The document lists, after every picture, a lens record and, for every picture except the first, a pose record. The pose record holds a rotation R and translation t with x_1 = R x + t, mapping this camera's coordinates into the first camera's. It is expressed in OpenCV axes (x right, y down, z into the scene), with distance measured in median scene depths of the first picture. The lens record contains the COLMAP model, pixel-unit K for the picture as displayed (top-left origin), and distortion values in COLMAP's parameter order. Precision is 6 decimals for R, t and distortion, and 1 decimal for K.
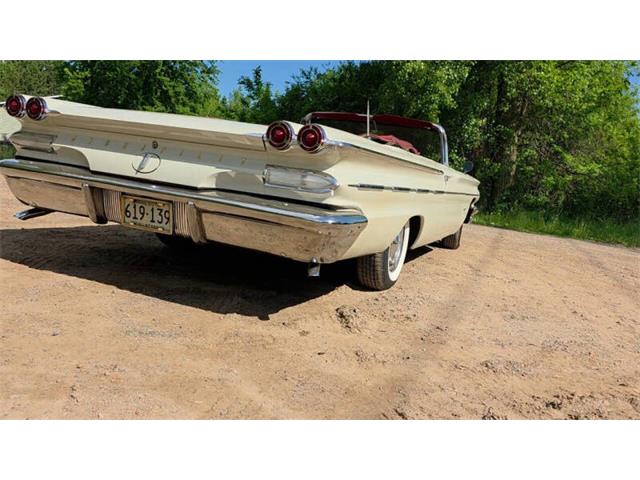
lens RADIAL K [[539.8, 0, 320.0], [0, 539.8, 240.0], [0, 0, 1]] dist [0.008713, 0.004757]
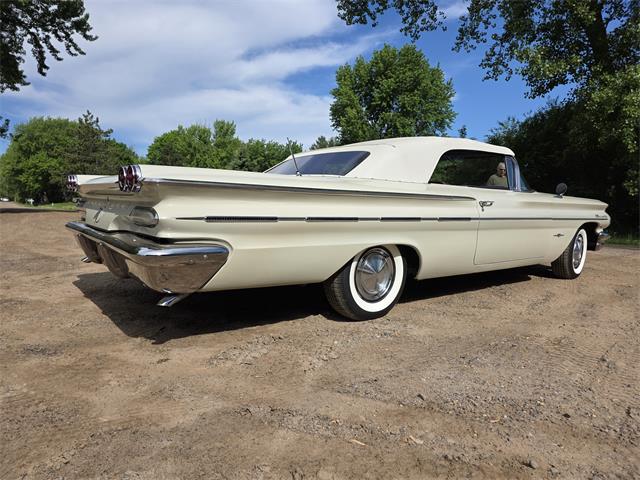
lens RADIAL K [[427.6, 0, 325.4], [0, 427.6, 250.1], [0, 0, 1]] dist [0.054149, -0.052973]
pose [[0.869809, -0.047748, -0.491073, 0.251421], [0.018993, 0.997809, -0.063378, 0.006124], [0.493024, 0.045800, 0.868810, 0.152213]]
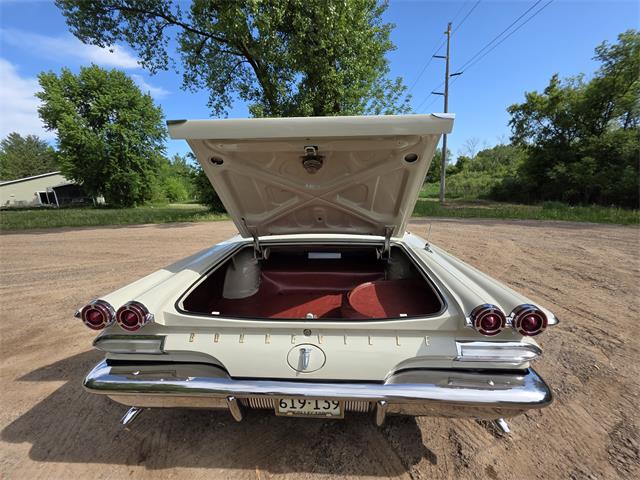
lens RADIAL K [[256.6, 0, 321.1], [0, 256.6, 240.5], [0, 0, 1]] dist [0.002374, -0.000036]
pose [[0.934211, -0.203371, 0.293071, -0.151270], [0.177227, 0.977609, 0.113451, -0.147332], [-0.309581, -0.054047, 0.949336, 0.241777]]
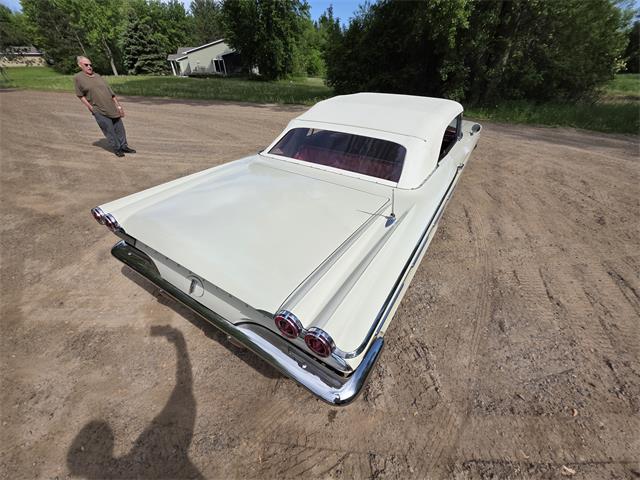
lens RADIAL K [[251.8, 0, 323.2], [0, 251.8, 240.9], [0, 0, 1]] dist [0.000189, -0.000358]
pose [[0.981070, 0.006992, -0.193529, 0.023077], [0.082534, 0.888948, 0.450510, -0.179501], [0.175187, -0.457954, 0.871543, 0.245883]]
